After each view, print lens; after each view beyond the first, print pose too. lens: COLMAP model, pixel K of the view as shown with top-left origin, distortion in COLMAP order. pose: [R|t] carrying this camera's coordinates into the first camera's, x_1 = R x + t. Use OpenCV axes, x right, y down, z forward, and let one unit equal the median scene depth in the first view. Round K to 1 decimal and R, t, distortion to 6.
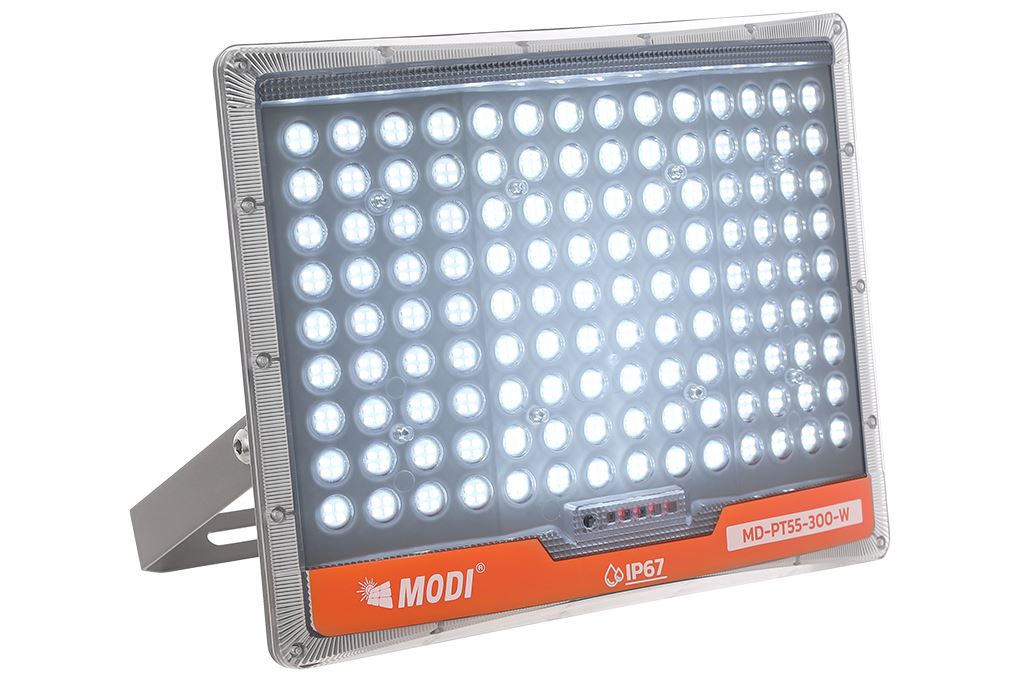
lens RADIAL K [[2928.6, 0, 510.0], [0, 2928.6, 340.0], [0, 0, 1]] dist [-0.130615, -1.146320]
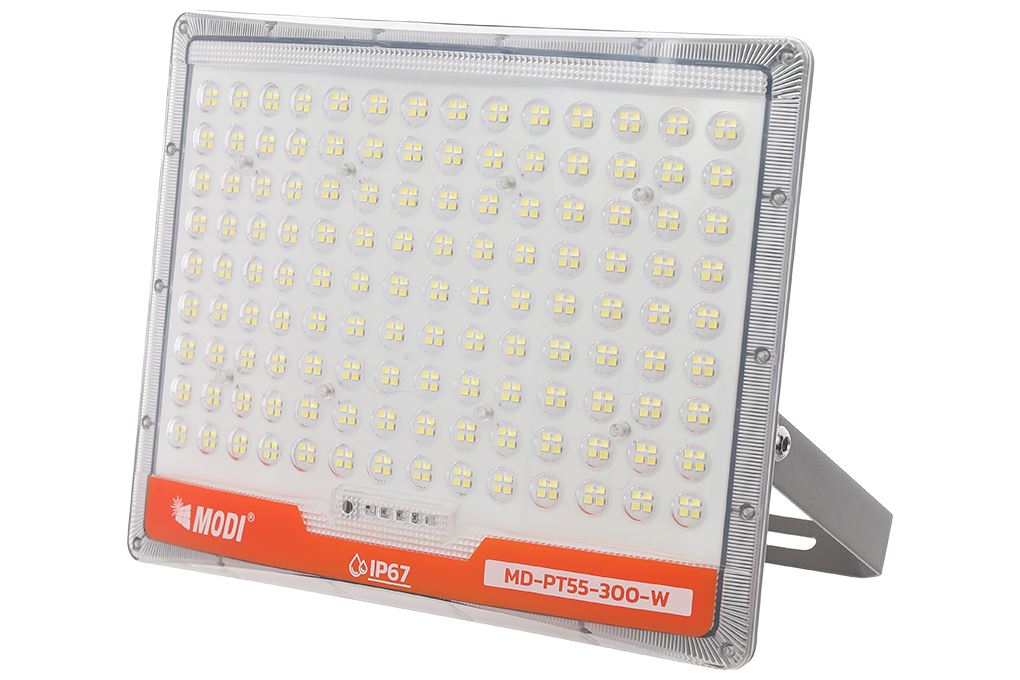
lens RADIAL K [[2928.6, 0, 510.0], [0, 2928.6, 340.0], [0, 0, 1]] dist [-0.130615, -1.146320]
pose [[0.390501, 0.163201, -0.906021, 0.941228], [-0.176470, 0.979180, 0.100319, -0.103841], [0.903530, 0.120711, 0.411171, 0.621104]]
